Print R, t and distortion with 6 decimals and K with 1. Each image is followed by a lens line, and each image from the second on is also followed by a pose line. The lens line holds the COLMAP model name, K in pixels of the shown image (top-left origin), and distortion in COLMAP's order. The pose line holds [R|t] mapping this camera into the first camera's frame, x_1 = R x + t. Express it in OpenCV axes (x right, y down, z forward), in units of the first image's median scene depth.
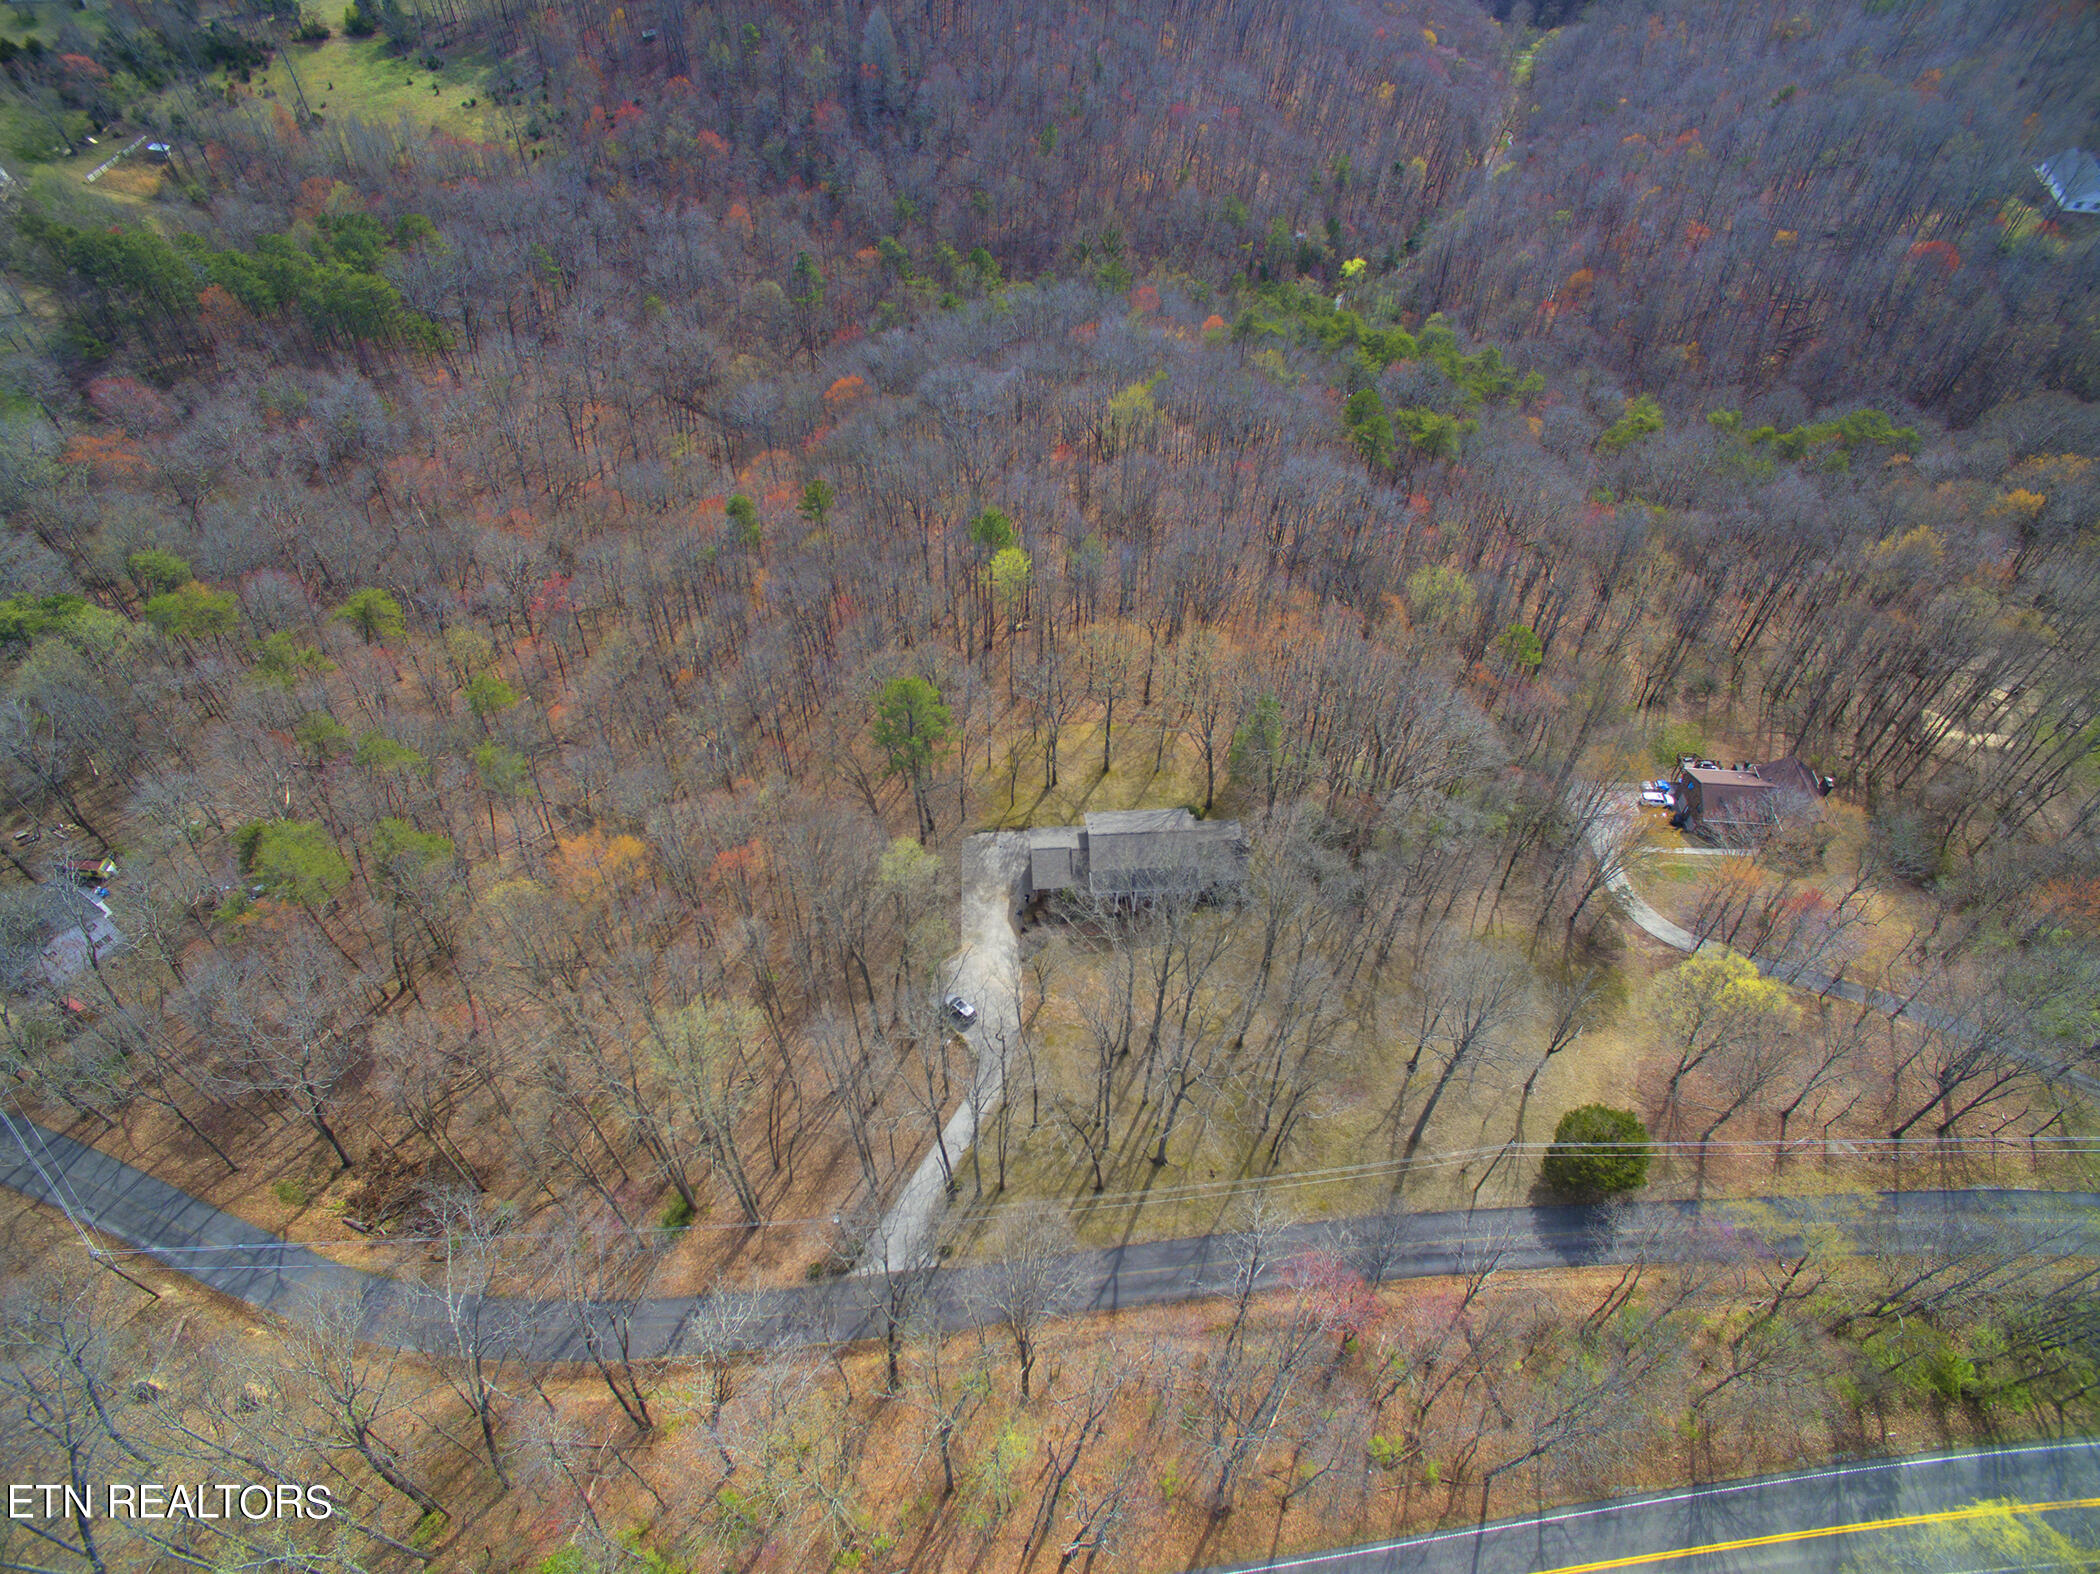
lens RADIAL K [[1217.1, 0, 1051.9], [0, 1217.1, 802.4], [0, 0, 1]] dist [-0.074416, 0.058771]
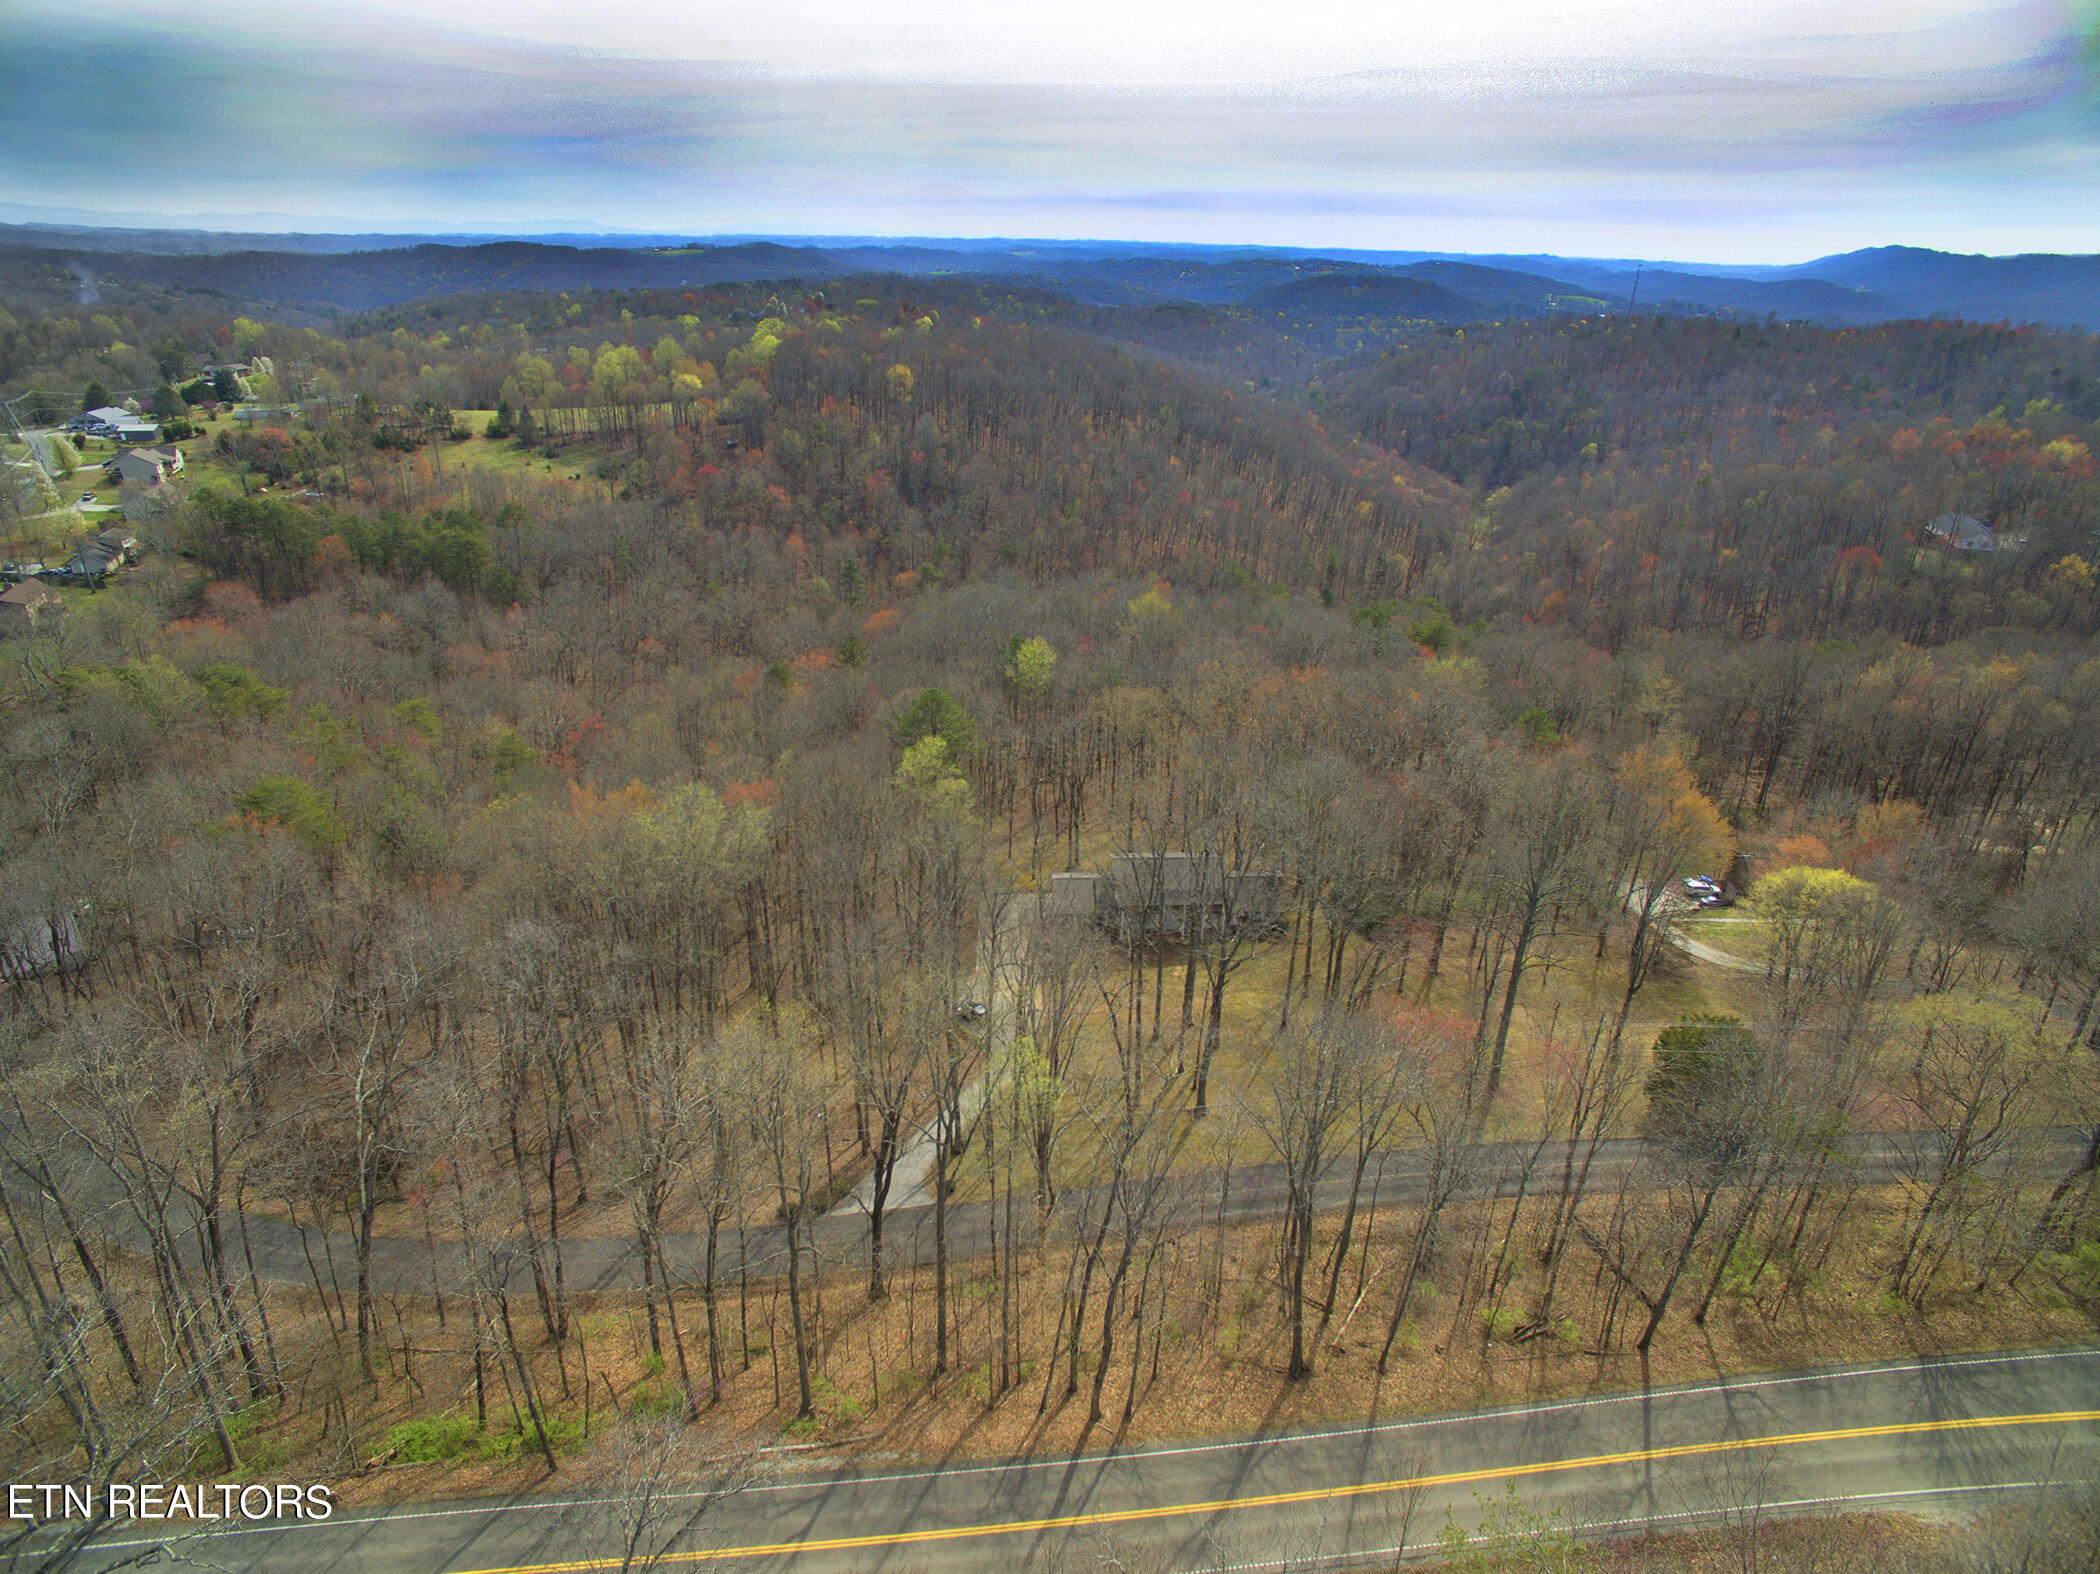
lens RADIAL K [[1217.1, 0, 1046.6], [0, 1217.1, 790.2], [0, 0, 1]] dist [-0.074416, 0.058771]
pose [[0.999761, 0.014615, -0.016276, -0.008468], [-0.019865, 0.918145, -0.395746, 0.404971], [0.009160, 0.395974, 0.918216, 0.111457]]
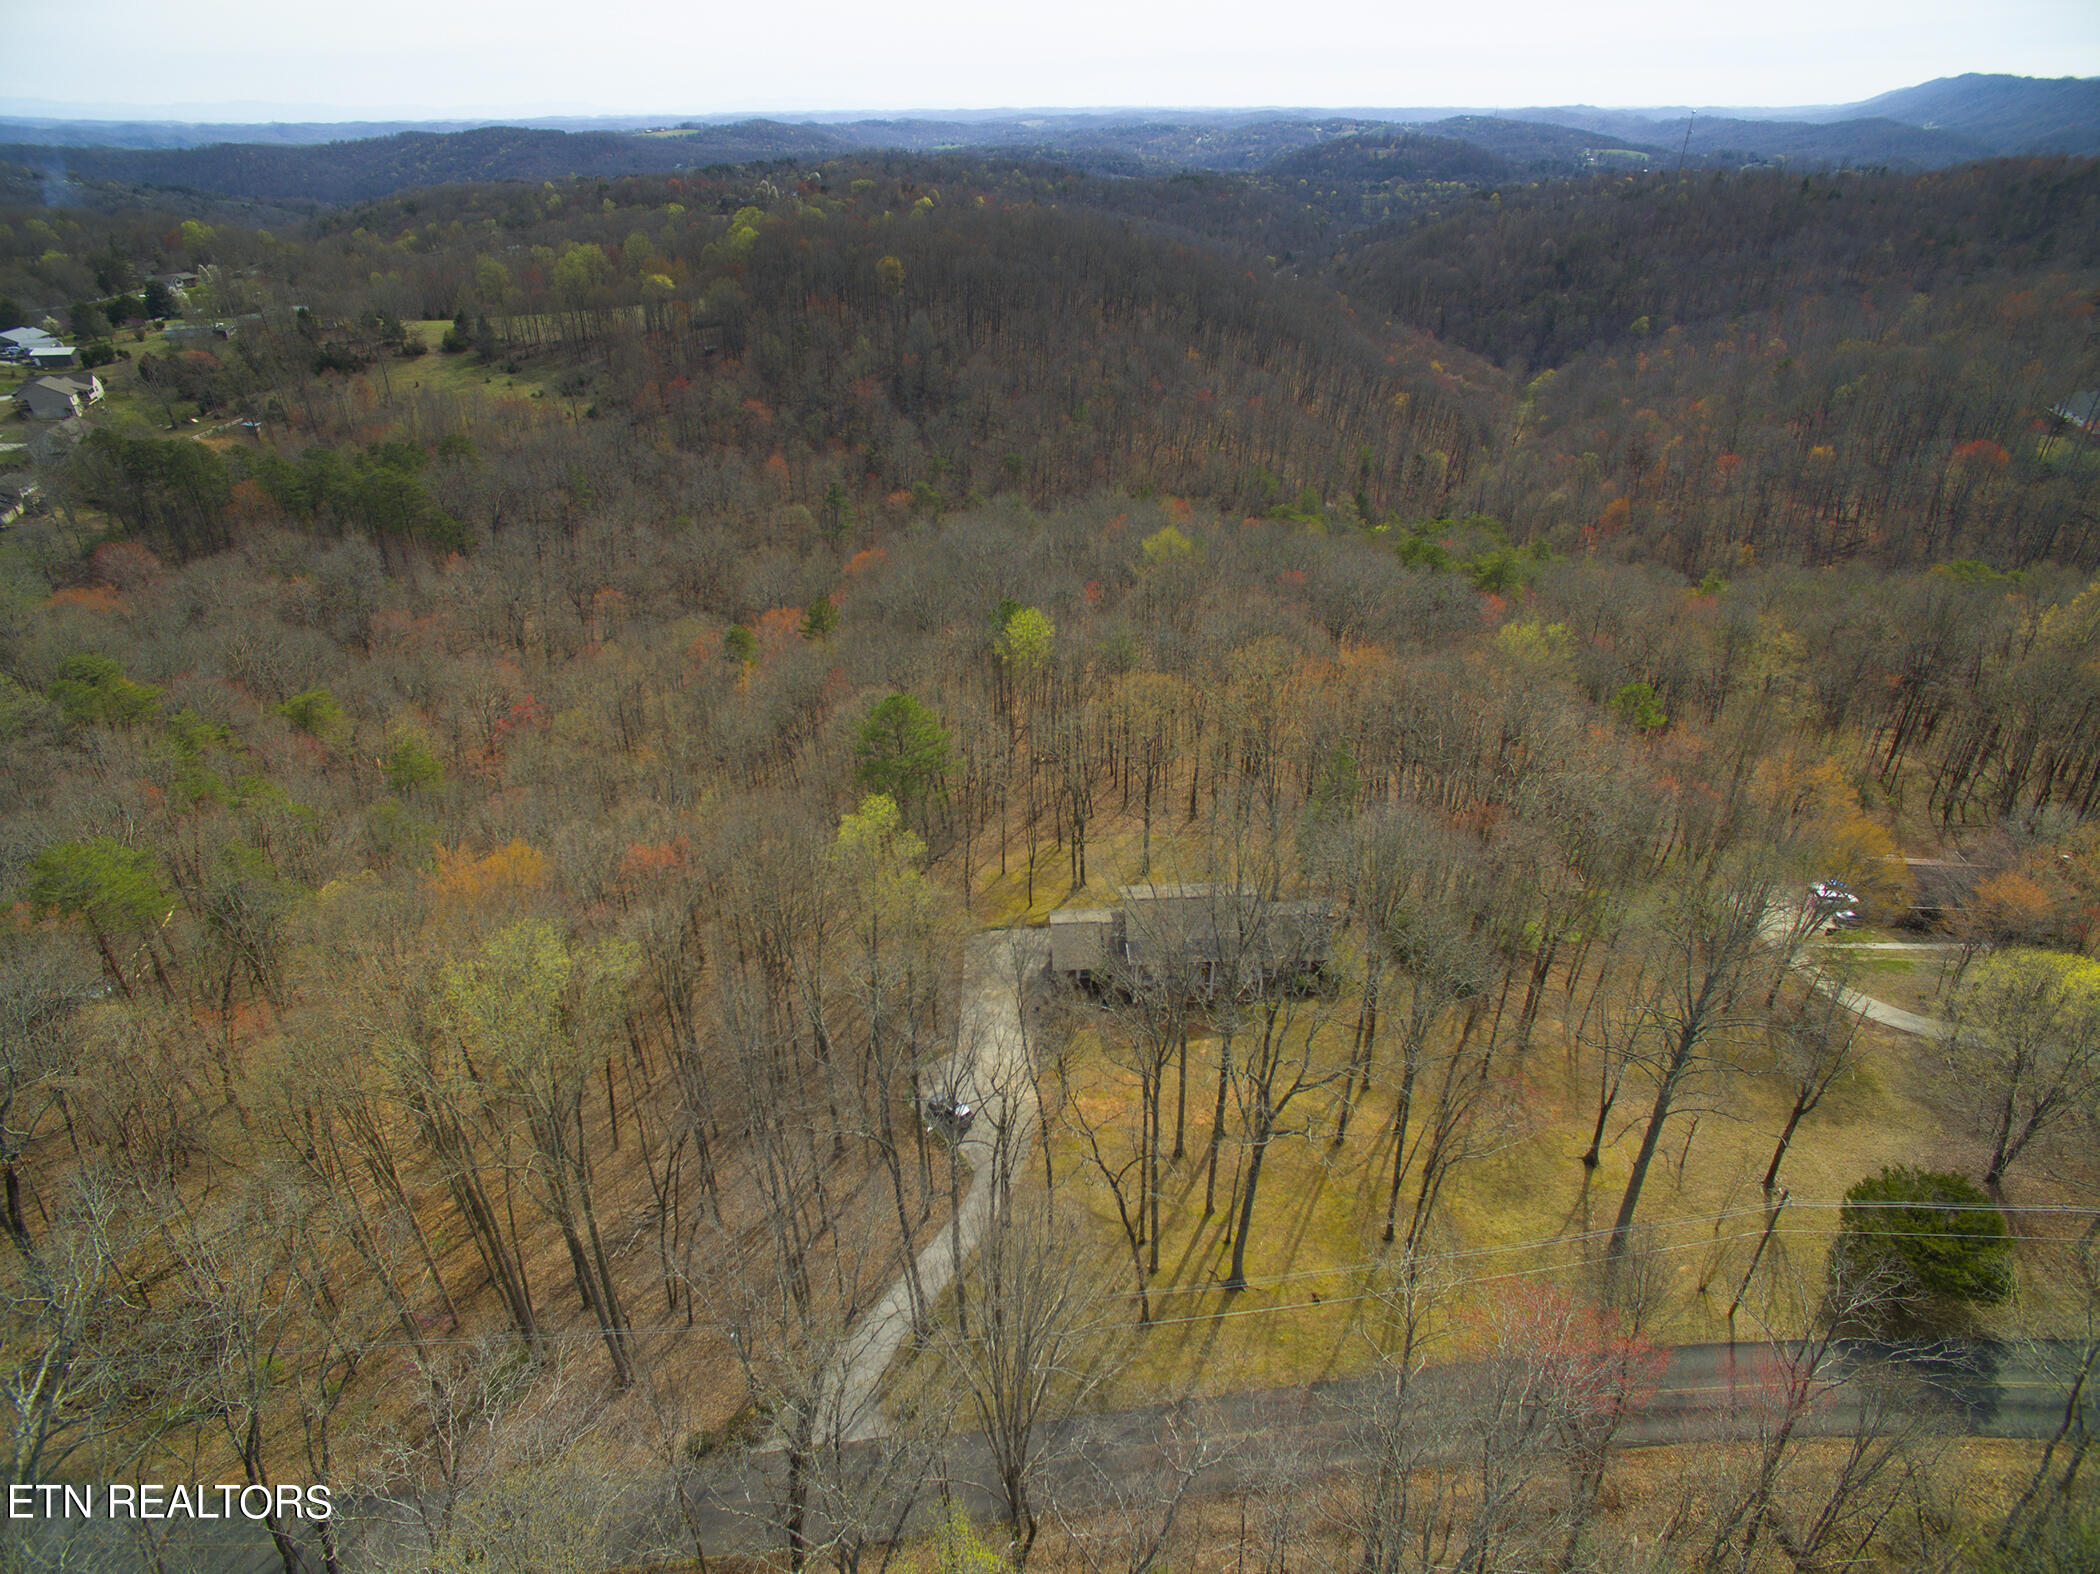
lens RADIAL K [[1217.1, 0, 1048.6], [0, 1217.1, 797.2], [0, 0, 1]] dist [-0.074416, 0.058771]
pose [[0.999402, -0.006522, -0.033943, 0.009749], [-0.004233, 0.951546, -0.307477, 0.232580], [0.034304, 0.307437, 0.950950, 0.267886]]
